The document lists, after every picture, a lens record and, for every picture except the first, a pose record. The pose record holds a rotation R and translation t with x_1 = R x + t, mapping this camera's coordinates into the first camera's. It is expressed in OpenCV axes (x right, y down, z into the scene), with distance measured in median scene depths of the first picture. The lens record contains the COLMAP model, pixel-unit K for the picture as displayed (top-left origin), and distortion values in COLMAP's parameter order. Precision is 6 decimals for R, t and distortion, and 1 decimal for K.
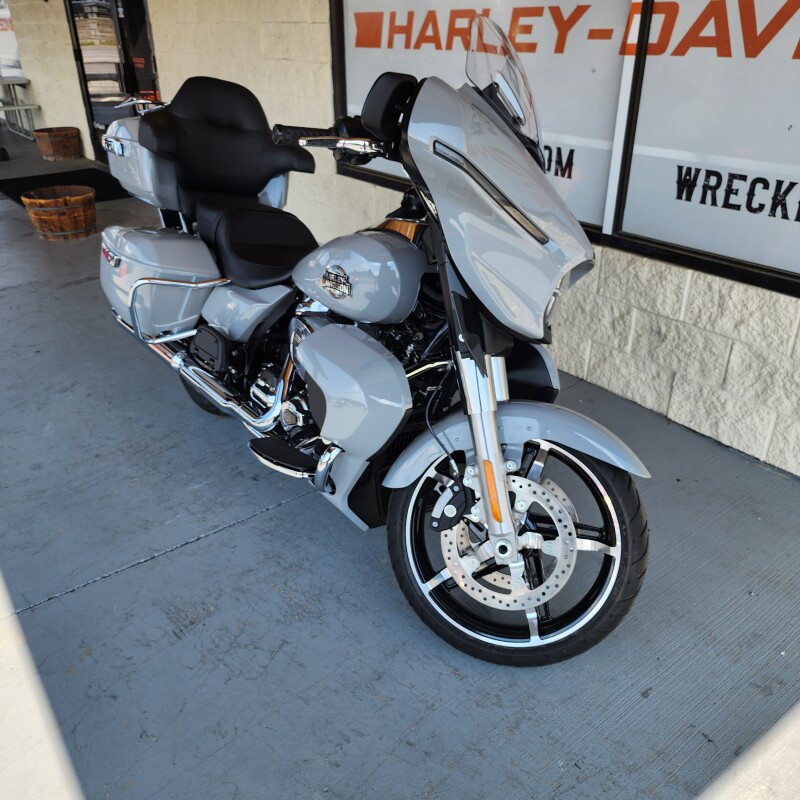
lens RADIAL K [[722.1, 0, 389.0], [0, 722.1, 398.0], [0, 0, 1]] dist [0.051327, -0.019367]
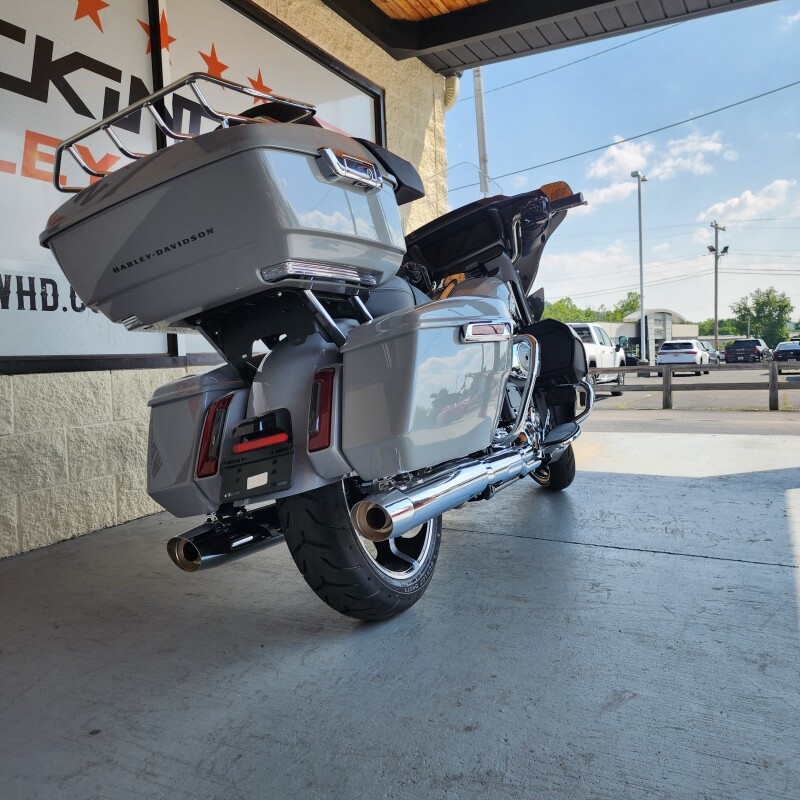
lens RADIAL K [[722.1, 0, 389.0], [0, 722.1, 398.0], [0, 0, 1]] dist [0.051327, -0.019367]
pose [[-0.451069, -0.026249, 0.892103, -0.829017], [0.446371, 0.858934, 0.250969, -0.310526], [-0.772845, 0.511413, -0.375722, 1.220894]]
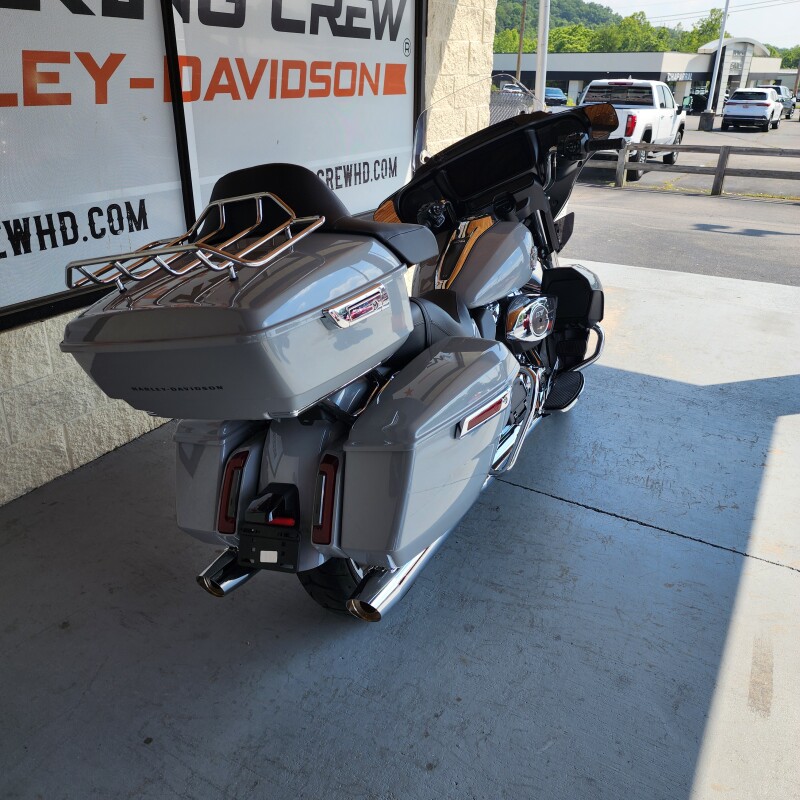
lens RADIAL K [[713.9, 0, 395.5], [0, 713.9, 405.4], [0, 0, 1]] dist [0.044313, -0.016200]
pose [[-0.409445, -0.376950, 0.830821, -0.817718], [0.415729, 0.733527, 0.537687, -0.536560], [-0.812111, 0.565550, -0.143630, 1.061444]]
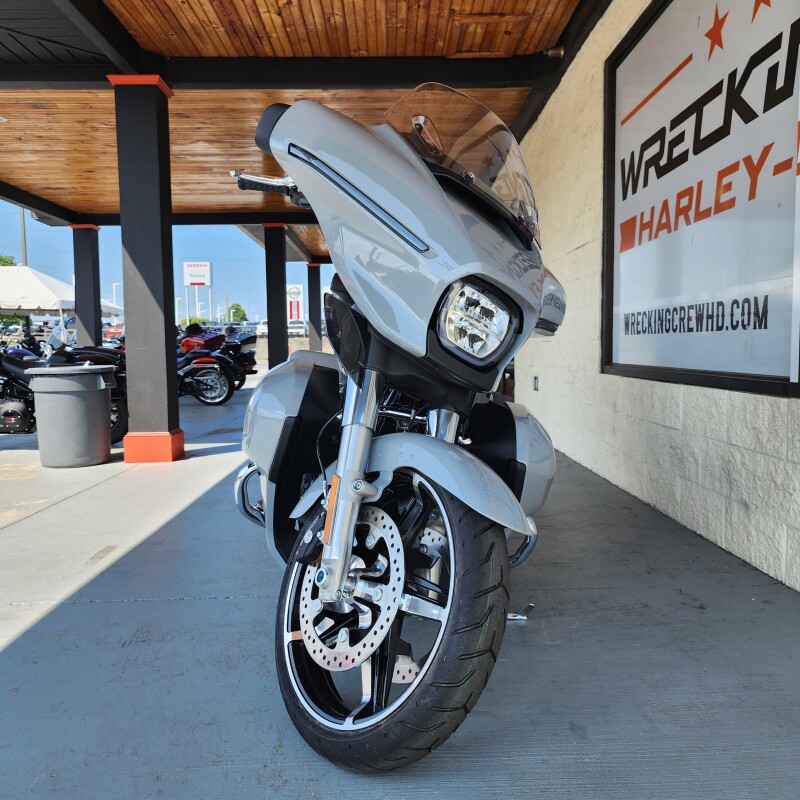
lens RADIAL K [[722.1, 0, 389.0], [0, 722.1, 398.0], [0, 0, 1]] dist [0.051327, -0.019367]
pose [[0.812535, 0.043306, -0.581302, 0.411351], [-0.264695, 0.915905, -0.301753, 0.146668], [0.519350, 0.399053, 0.755667, 0.184364]]
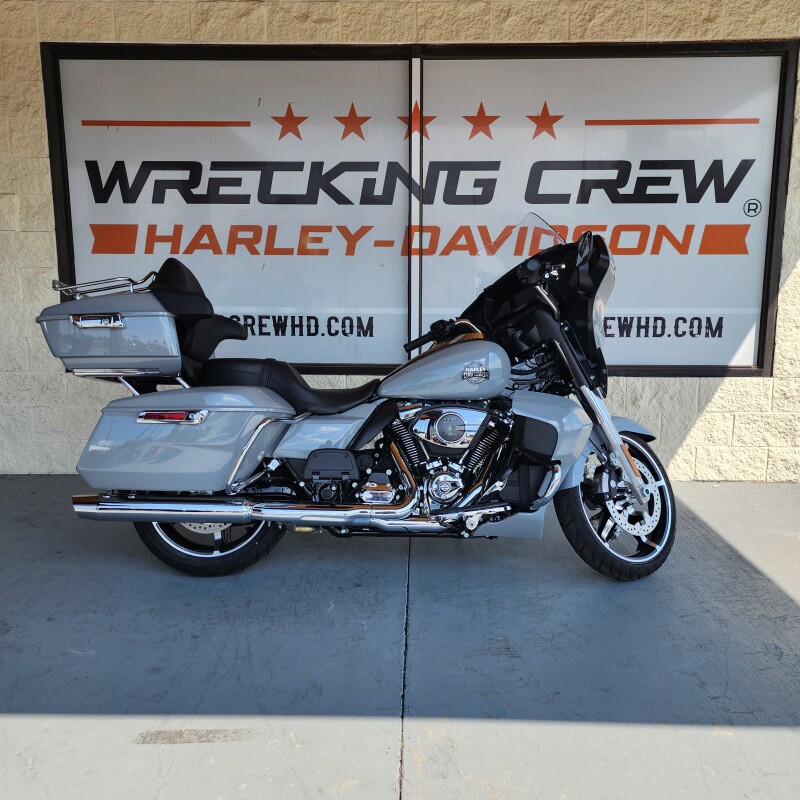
lens RADIAL K [[703.9, 0, 404.8], [0, 703.9, 401.0], [0, 0, 1]] dist [0.129031, -0.143802]
pose [[0.603003, -0.118364, 0.788909, -0.855247], [0.358416, 0.923696, -0.135369, 0.023665], [-0.712689, 0.364385, 0.599414, 0.190954]]
